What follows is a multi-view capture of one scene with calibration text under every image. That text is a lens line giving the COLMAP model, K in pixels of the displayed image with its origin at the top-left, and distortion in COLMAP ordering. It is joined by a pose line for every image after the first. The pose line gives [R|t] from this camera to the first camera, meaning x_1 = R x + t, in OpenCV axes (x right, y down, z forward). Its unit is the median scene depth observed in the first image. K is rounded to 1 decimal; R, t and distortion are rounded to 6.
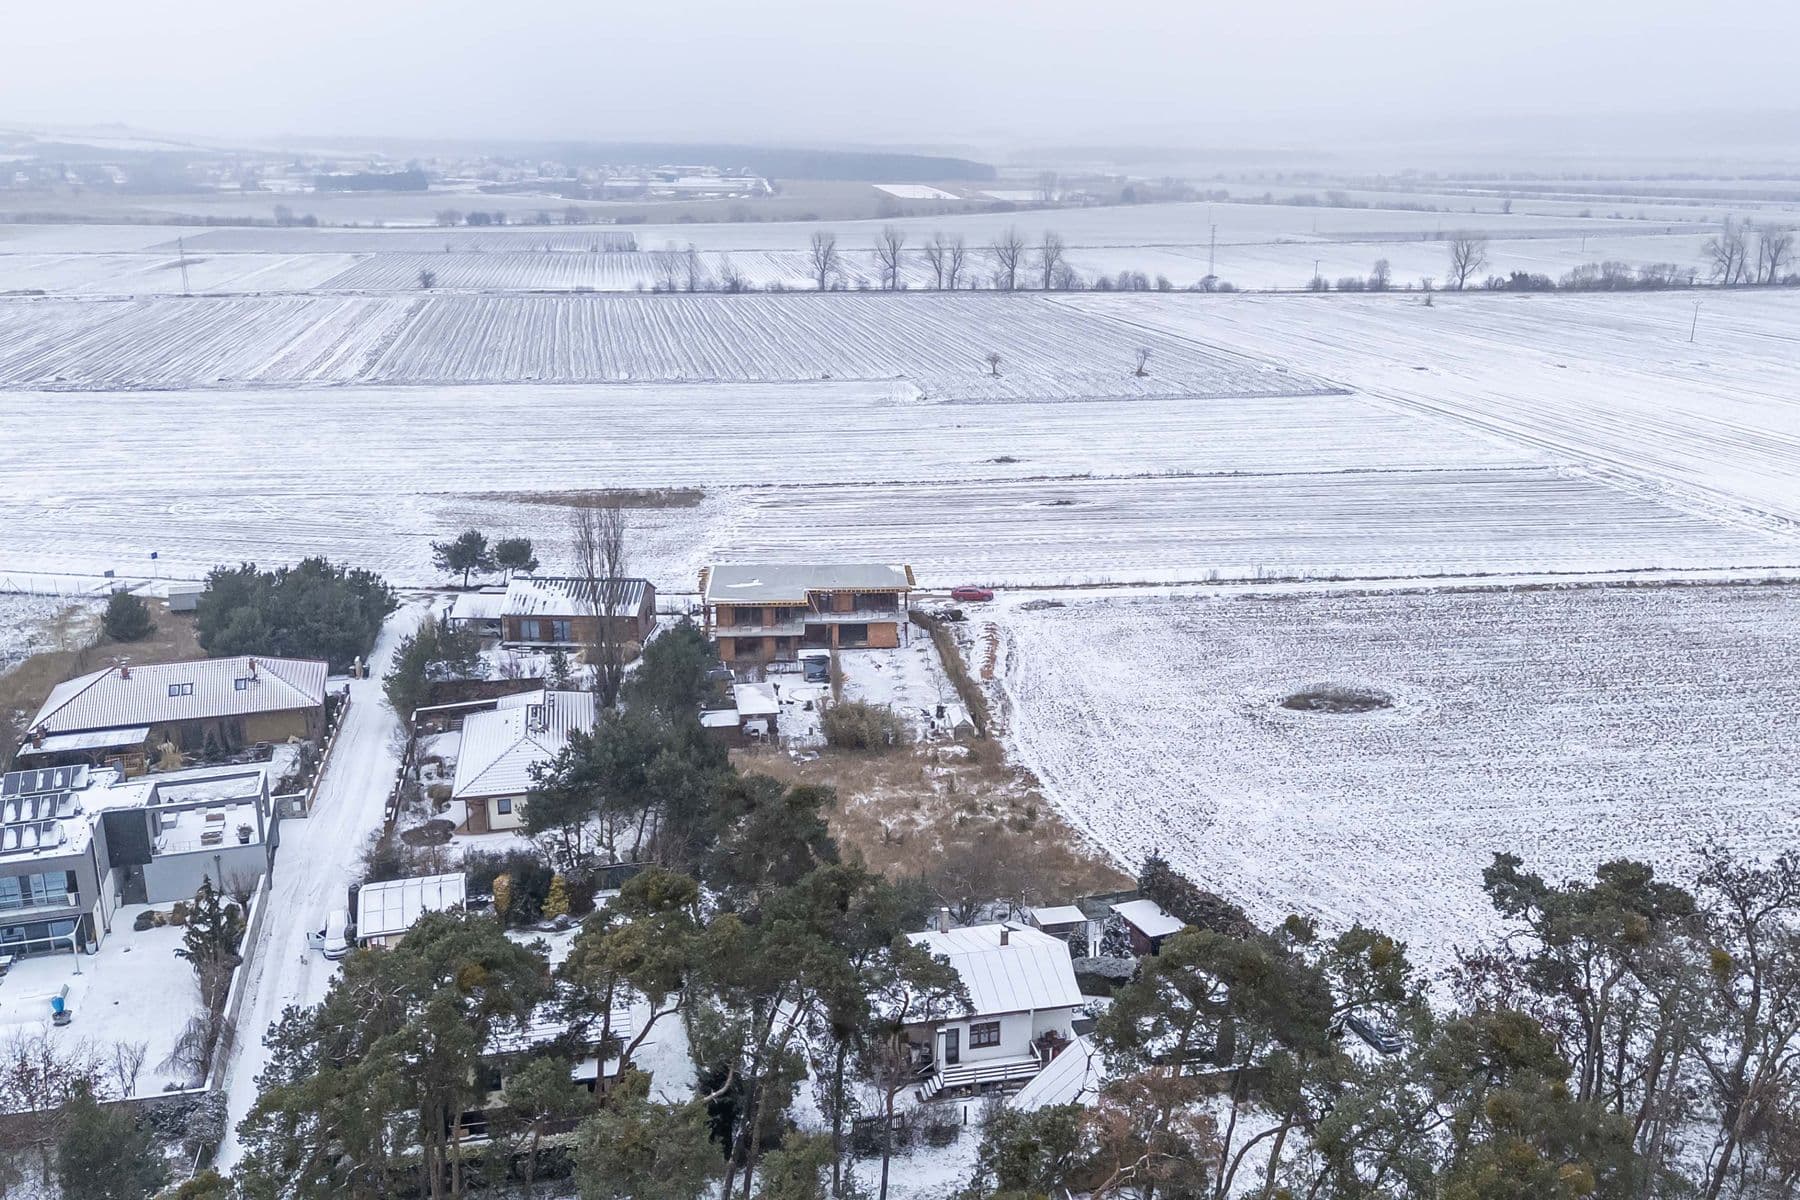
lens RADIAL K [[1549.0, 0, 900.5], [0, 1549.0, 612.1], [0, 0, 1]] dist [0.085654, -0.084845]
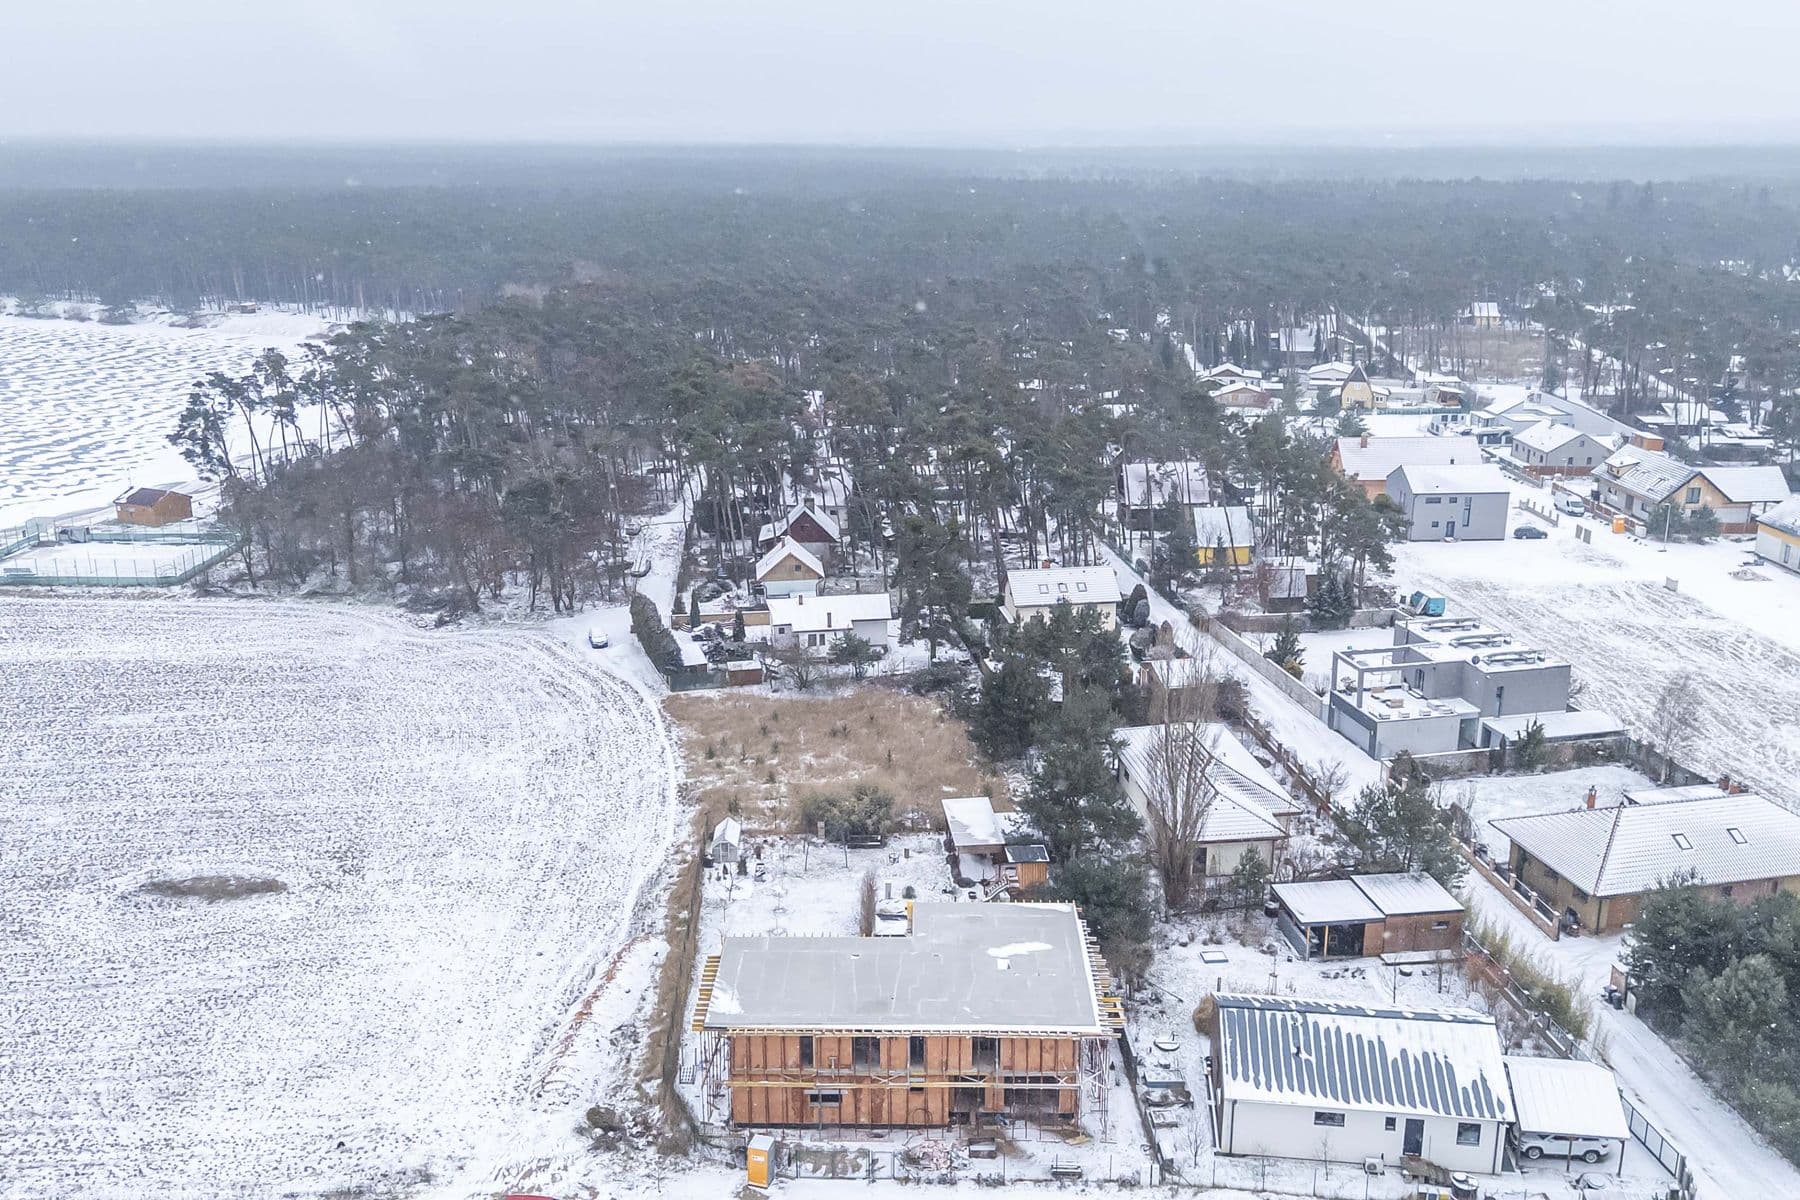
lens RADIAL K [[1549.0, 0, 909.4], [0, 1549.0, 596.1], [0, 0, 1]] dist [0.085654, -0.084845]
pose [[-0.997968, -0.017560, 0.061250, -0.083532], [0.018938, 0.836087, 0.548269, -0.384446], [-0.060838, 0.548315, -0.834056, 1.256194]]
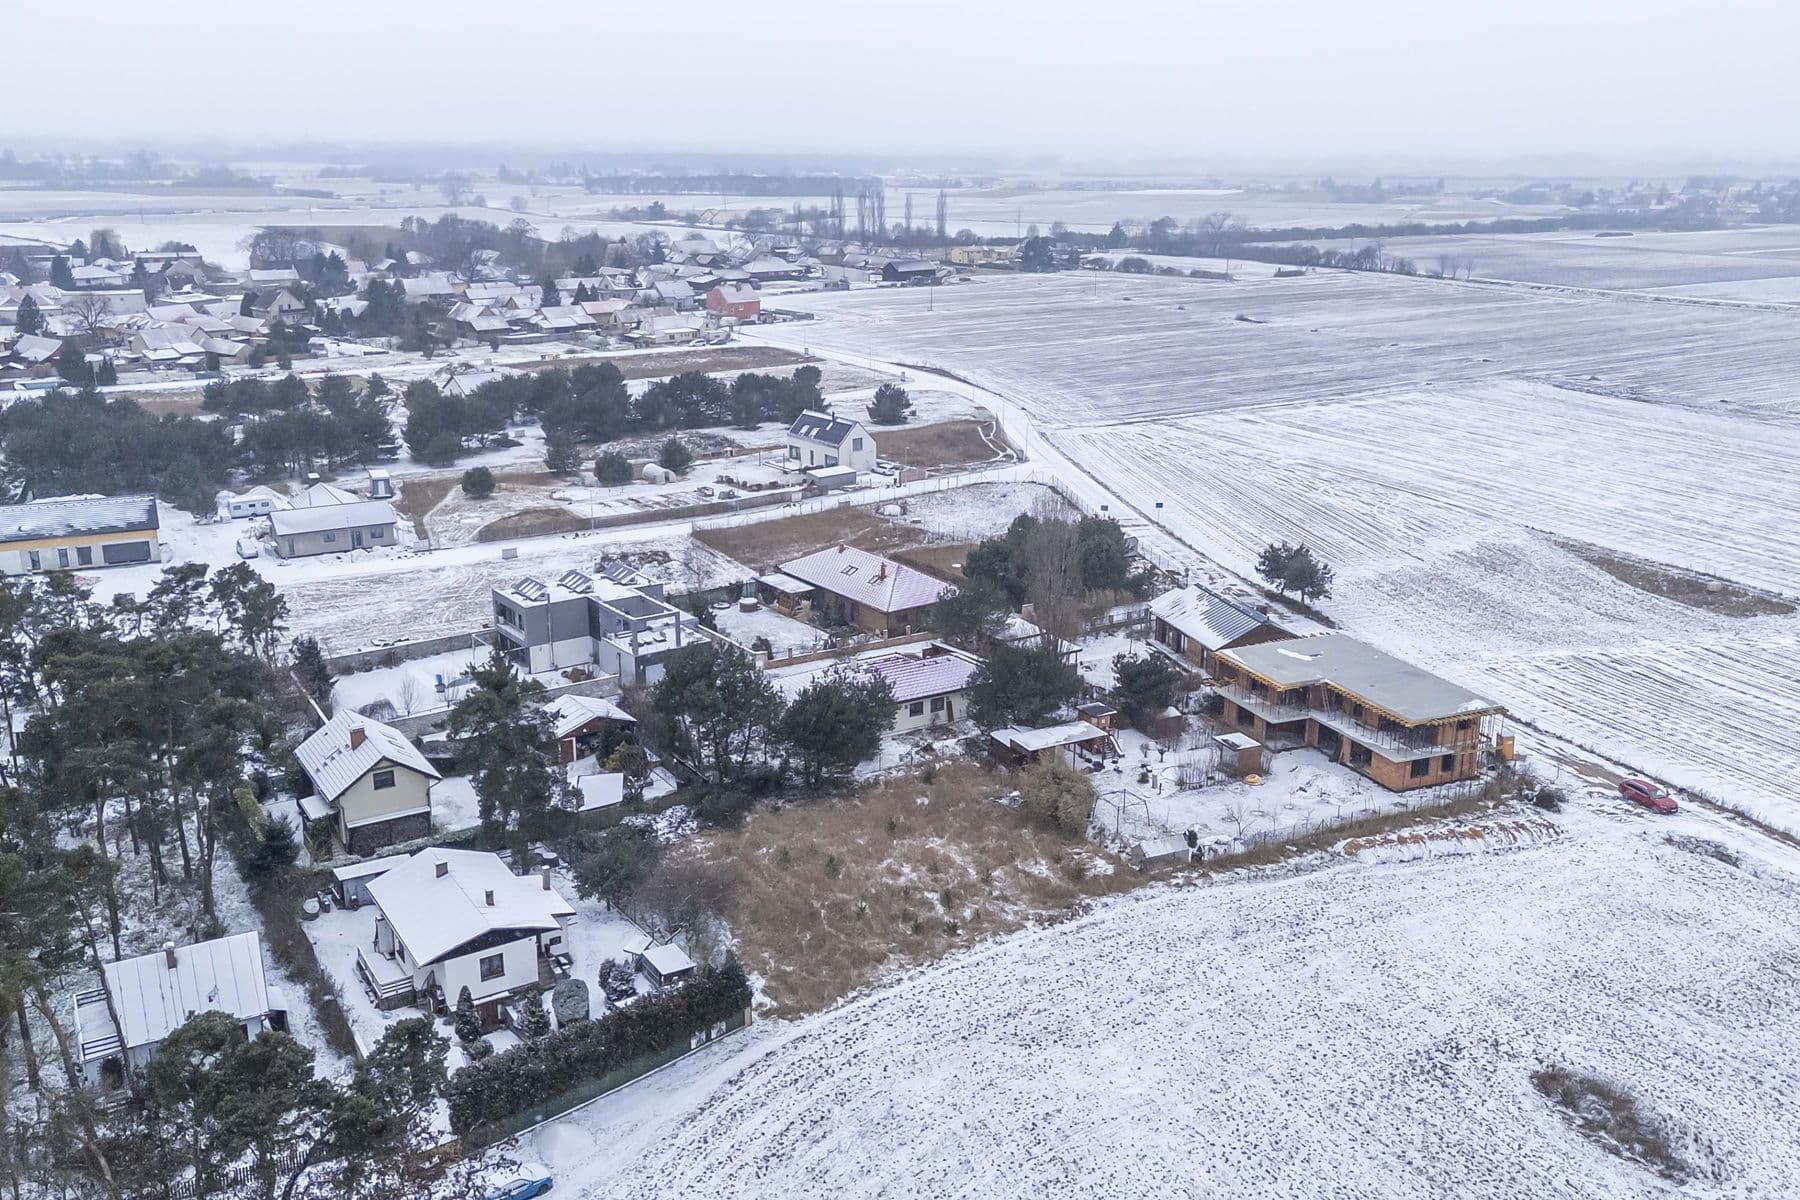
lens RADIAL K [[1549.0, 0, 902.9], [0, 1549.0, 595.7], [0, 0, 1]] dist [0.085654, -0.084845]
pose [[0.337273, 0.264784, -0.903403, 0.543136], [-0.278296, 0.944784, 0.173015, -0.124690], [0.899332, 0.193060, 0.392338, 0.409714]]
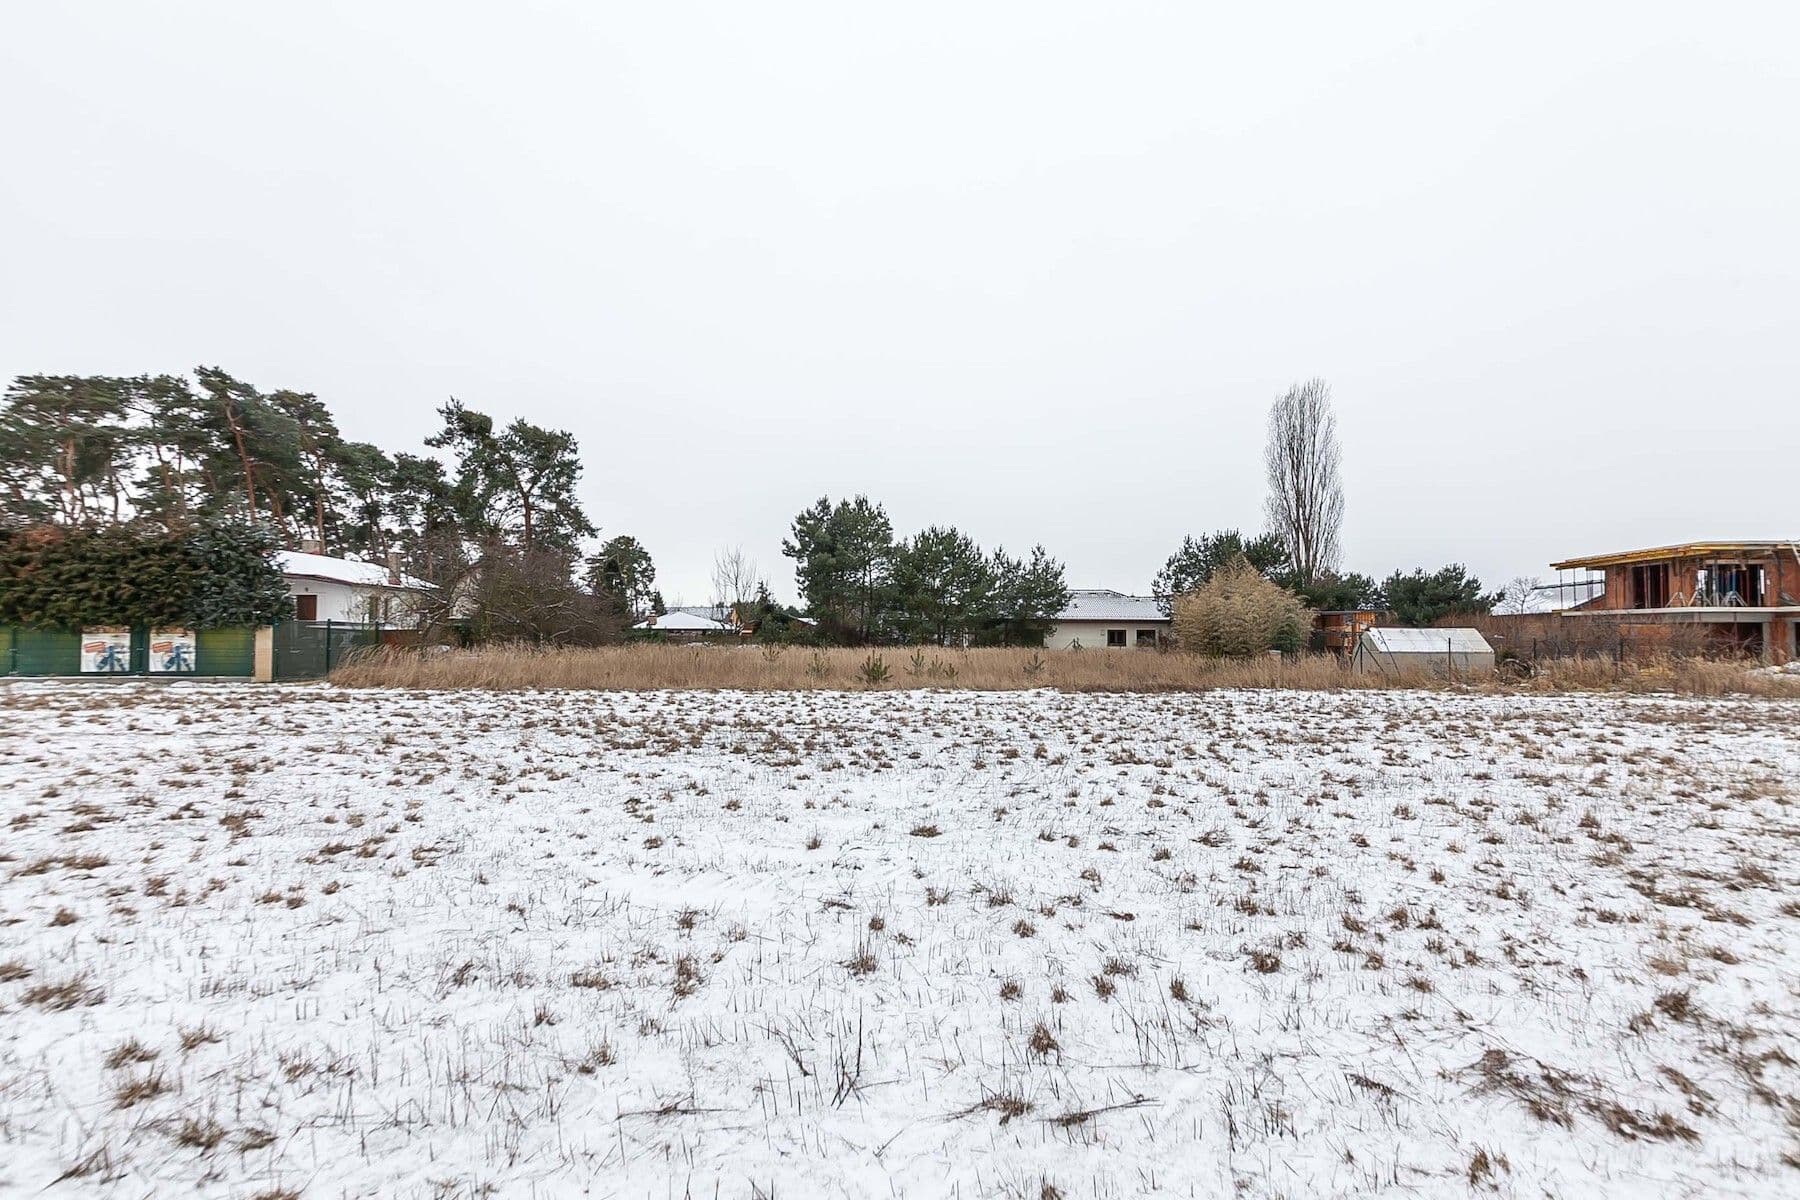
lens RADIAL K [[768.9, 0, 905.3], [0, 768.9, 619.4], [0, 0, 1]] dist [-0.006989, 0.000071]
pose [[-0.177104, -0.021579, -0.983956, 0.194573], [-0.292219, 0.955828, 0.031635, 0.072446], [0.939810, 0.293134, -0.175587, 0.705179]]
